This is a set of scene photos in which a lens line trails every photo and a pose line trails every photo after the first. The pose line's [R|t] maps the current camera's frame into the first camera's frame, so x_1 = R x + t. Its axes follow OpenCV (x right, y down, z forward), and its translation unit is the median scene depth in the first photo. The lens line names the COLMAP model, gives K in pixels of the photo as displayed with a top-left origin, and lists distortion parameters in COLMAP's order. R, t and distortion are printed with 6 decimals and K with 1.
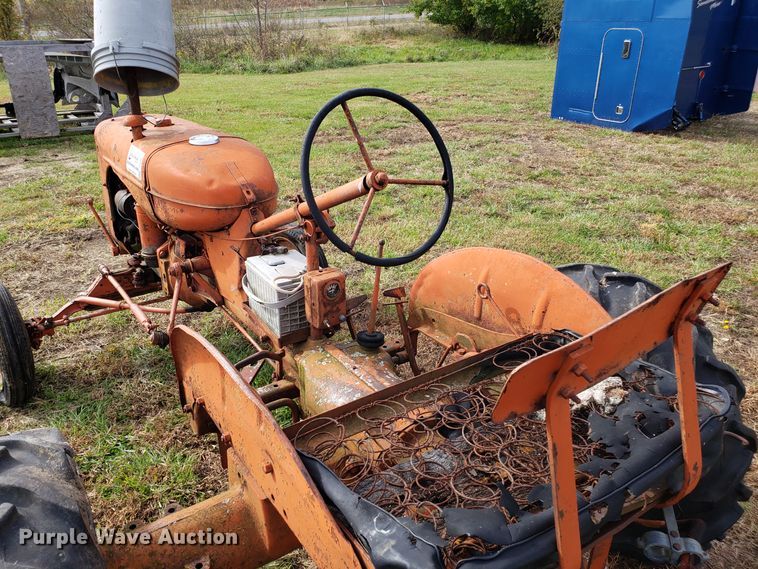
lens RADIAL K [[599.1, 0, 360.4], [0, 599.1, 279.0], [0, 0, 1]] dist [0.019164, -0.009241]
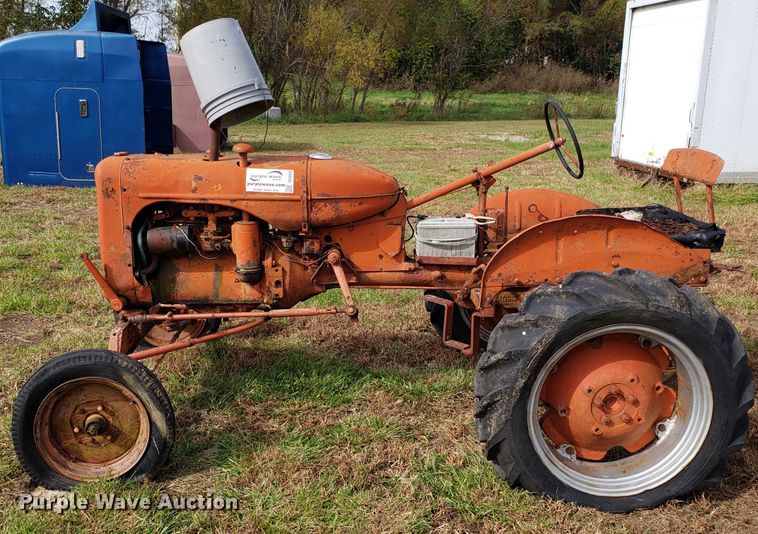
lens RADIAL K [[754.7, 0, 335.5], [0, 754.7, 288.1], [0, 0, 1]] dist [0.042258, 0.000000]
pose [[0.551721, -0.198713, 0.810010, -0.384469], [0.314419, 0.949101, 0.018675, 0.003536], [-0.772492, 0.244379, 0.586118, 0.024911]]
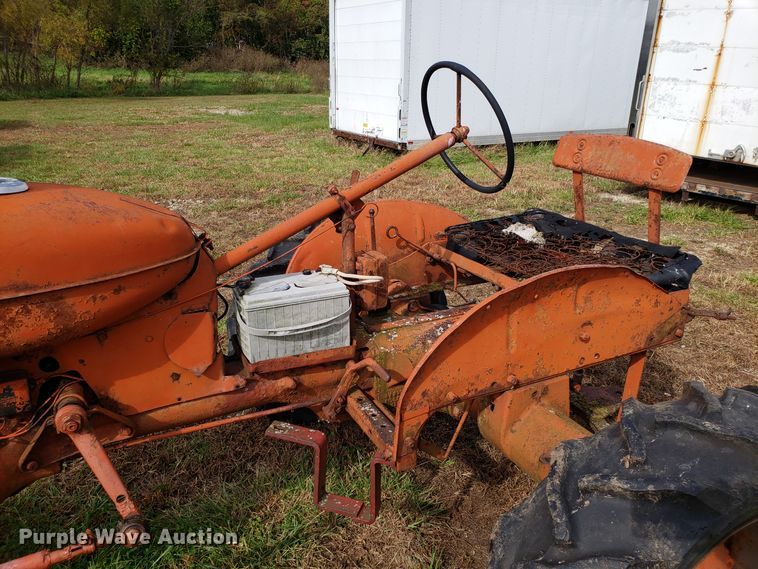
lens RADIAL K [[599.1, 0, 381.2], [0, 599.1, 283.5], [0, 0, 1]] dist [0.019164, -0.009241]
pose [[0.104434, -0.318540, 0.942139, -0.184110], [0.374444, 0.890205, 0.259474, -0.039306], [-0.921350, 0.325680, 0.212243, 0.142568]]
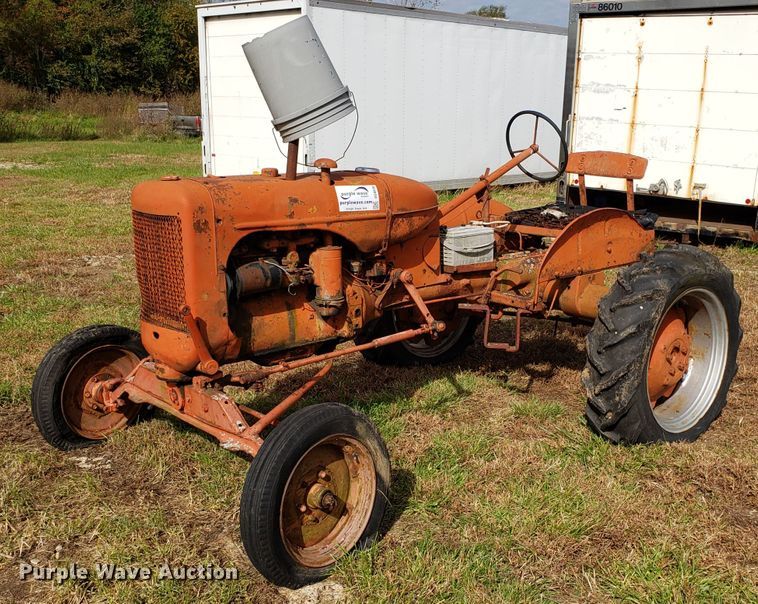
lens RADIAL K [[906.0, 0, 408.6], [0, 906.0, 350.0], [0, 0, 1]] dist [0.035031, 0.000000]
pose [[-0.160274, -0.241119, 0.957170, -0.496477], [0.378685, 0.880484, 0.285211, -0.095685], [-0.911543, 0.408178, -0.049811, 0.278808]]
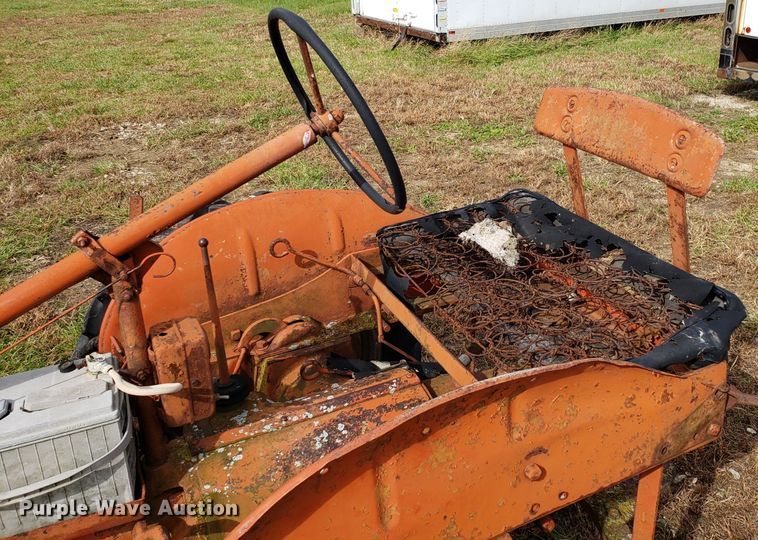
lens RADIAL K [[745.7, 0, 458.0], [0, 745.7, 188.8], [0, 0, 1]] dist [0.011998, 0.000000]
pose [[0.084498, -0.316241, 0.944908, -0.124269], [0.400660, 0.879044, 0.258368, -0.037941], [-0.912322, 0.356755, 0.200983, 0.100330]]
